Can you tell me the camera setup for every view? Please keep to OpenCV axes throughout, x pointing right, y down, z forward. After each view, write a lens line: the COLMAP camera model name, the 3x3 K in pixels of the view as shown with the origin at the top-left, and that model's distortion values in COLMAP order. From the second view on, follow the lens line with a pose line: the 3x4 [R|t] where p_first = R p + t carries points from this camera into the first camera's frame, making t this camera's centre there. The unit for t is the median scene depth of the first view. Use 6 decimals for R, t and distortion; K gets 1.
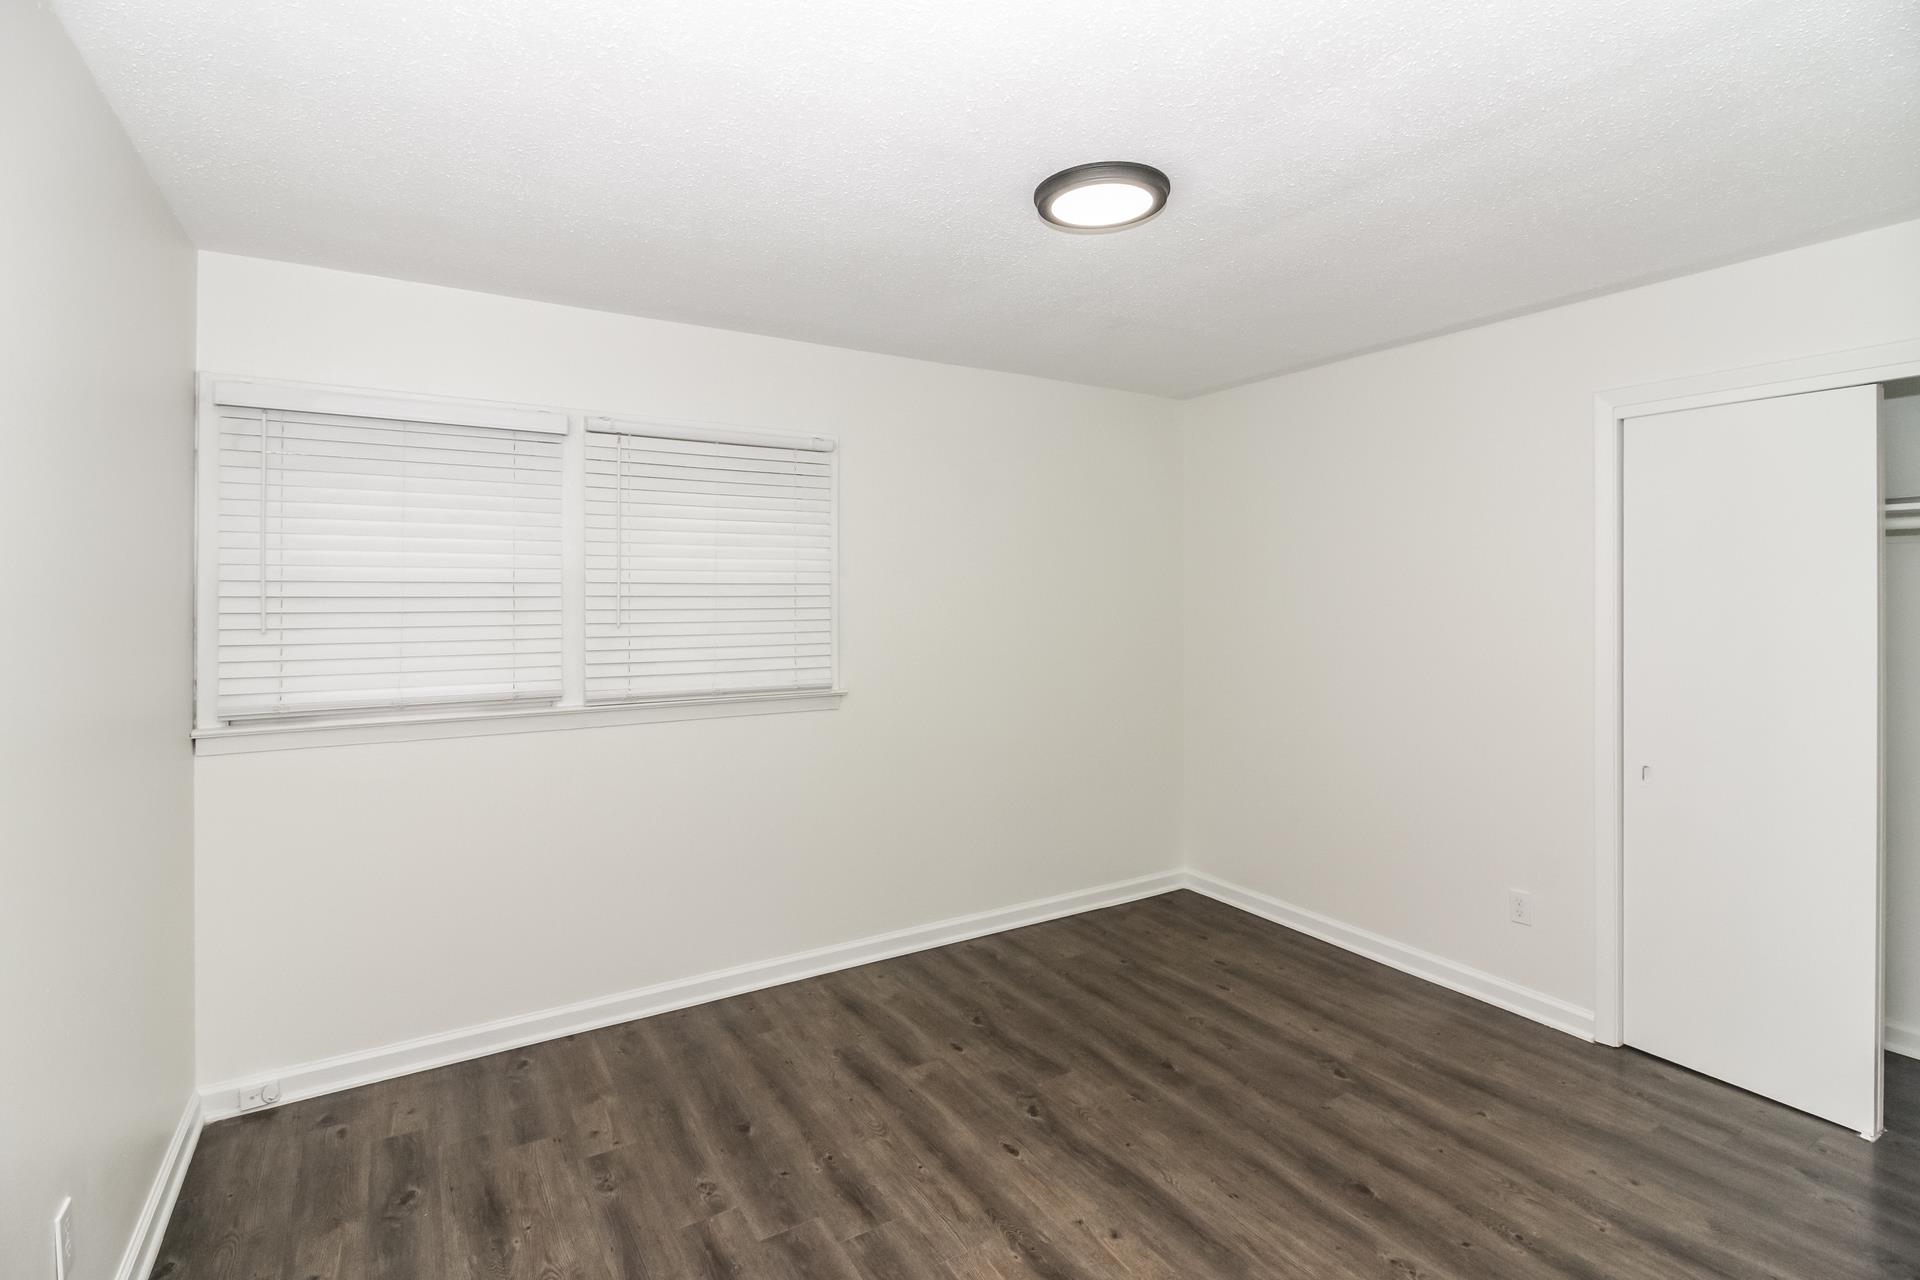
lens RADIAL K [[921.9, 0, 959.0], [0, 921.9, 580.0], [0, 0, 1]] dist [-0.002330, -0.000286]
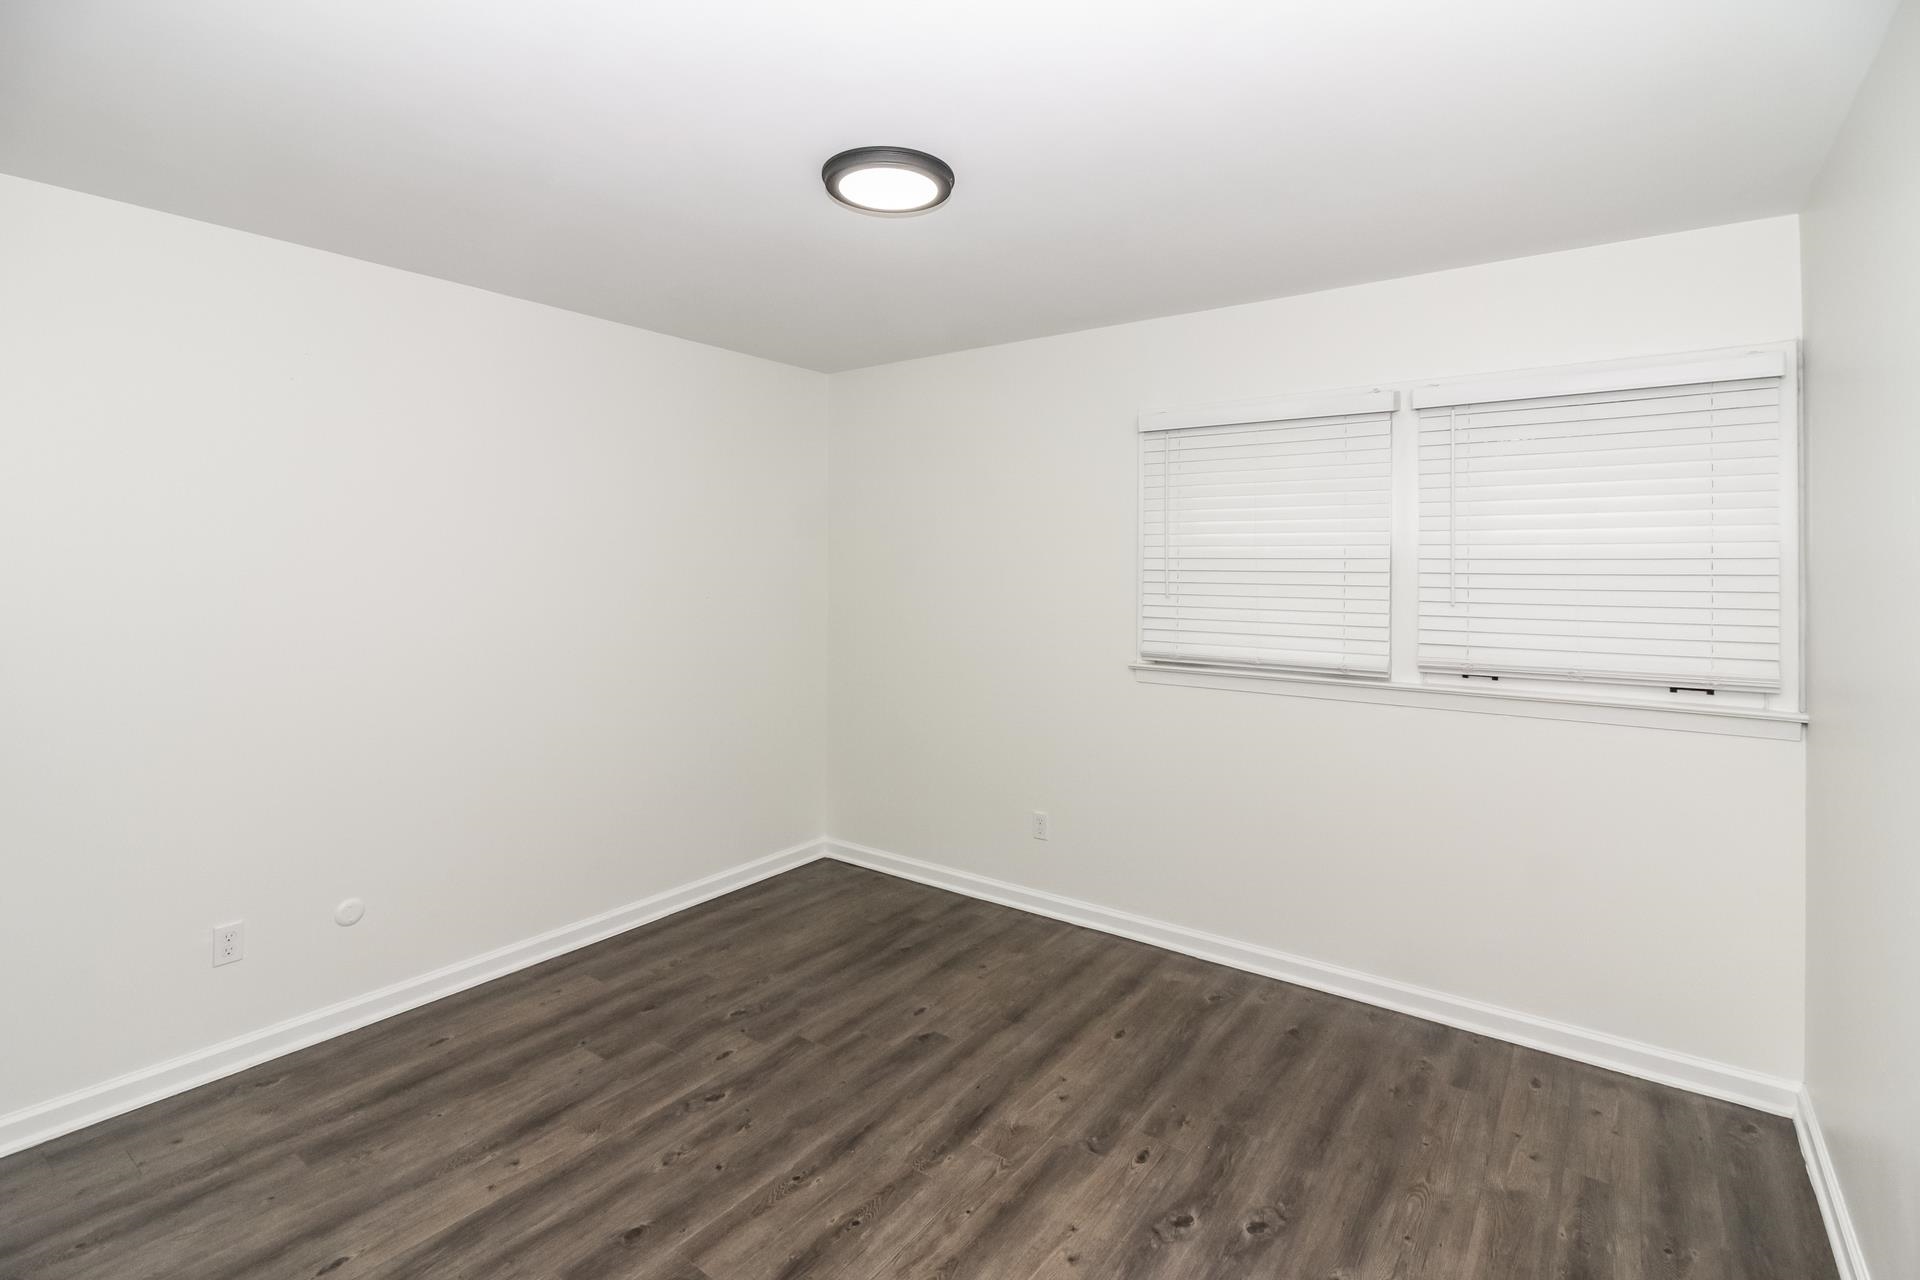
lens RADIAL K [[919.7, 0, 960.1], [0, 919.7, 548.2], [0, 0, 1]] dist [0.000912, 0.000315]
pose [[0.388154, -0.014847, -0.921475, 0.308964], [0.005837, 0.999890, -0.013652, 0.002696], [0.921576, -0.000080, 0.388198, 0.167259]]
